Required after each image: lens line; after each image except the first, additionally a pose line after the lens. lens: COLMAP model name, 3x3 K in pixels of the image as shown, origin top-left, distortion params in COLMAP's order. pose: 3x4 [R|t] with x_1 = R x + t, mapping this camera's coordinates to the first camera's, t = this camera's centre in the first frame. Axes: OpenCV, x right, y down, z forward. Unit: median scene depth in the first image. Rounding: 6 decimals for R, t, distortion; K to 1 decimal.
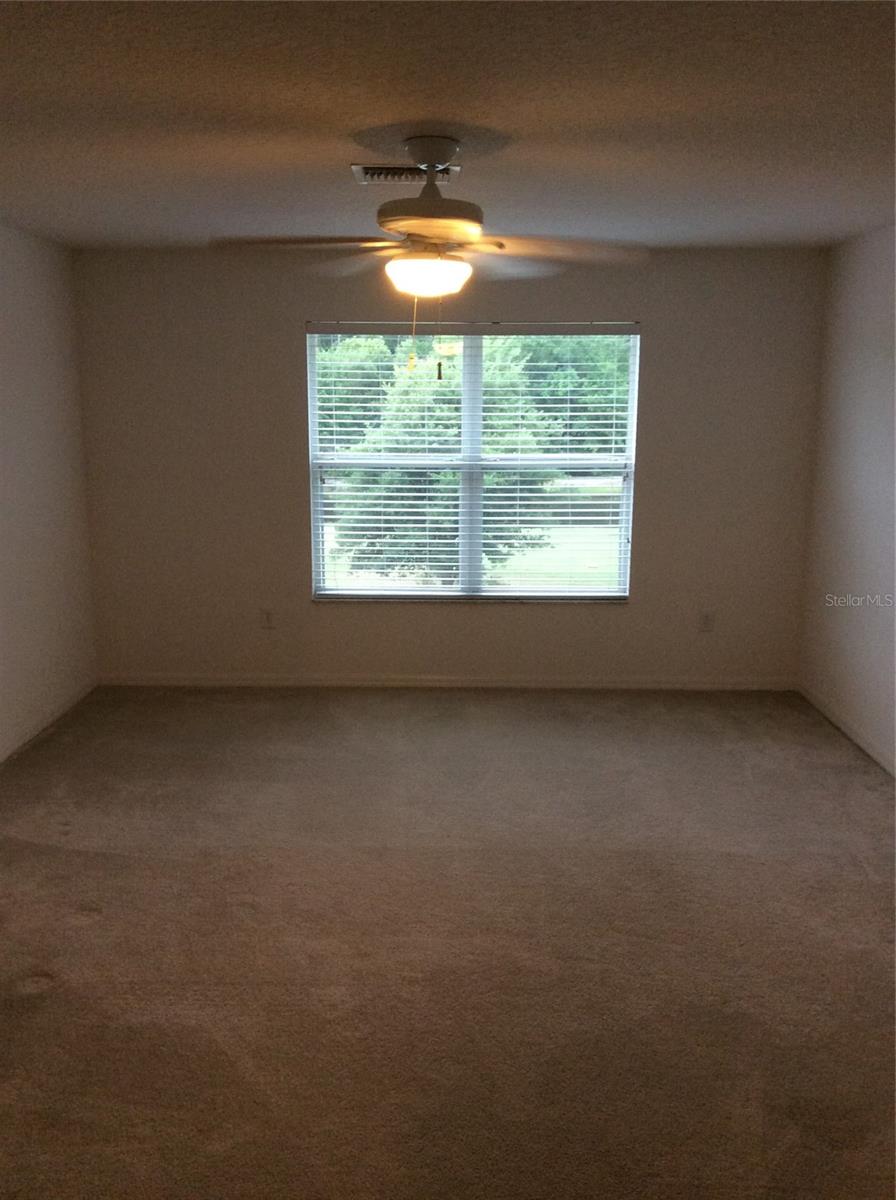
lens RADIAL K [[1094.8, 0, 448.0], [0, 1094.8, 600.0], [0, 0, 1]] dist [0.185109, -0.382122]
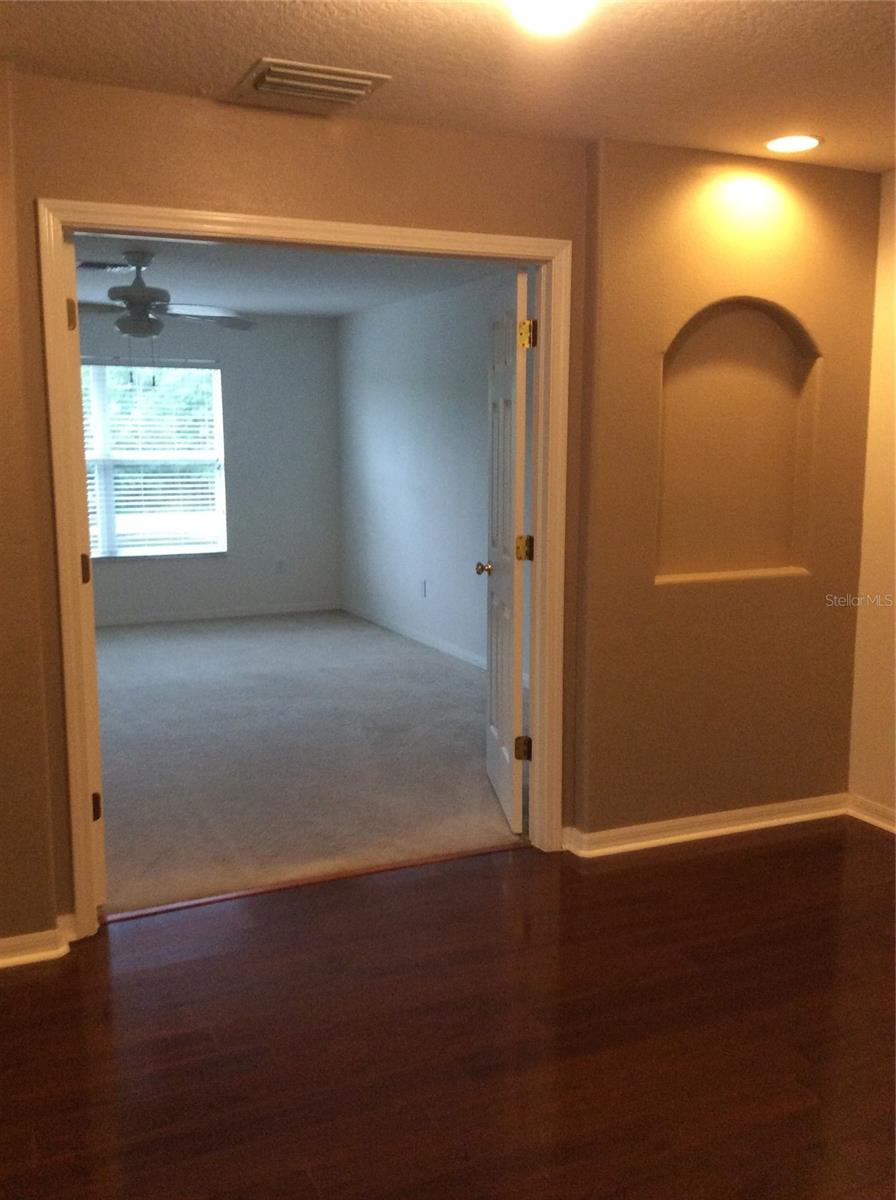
lens RADIAL K [[1094.8, 0, 448.0], [0, 1094.8, 600.0], [0, 0, 1]] dist [0.185109, -0.382122]
pose [[0.905578, -0.061167, 0.419747, -0.181529], [0.075709, 0.996967, -0.018055, 0.106754], [-0.417369, 0.048129, 0.907462, -0.410633]]
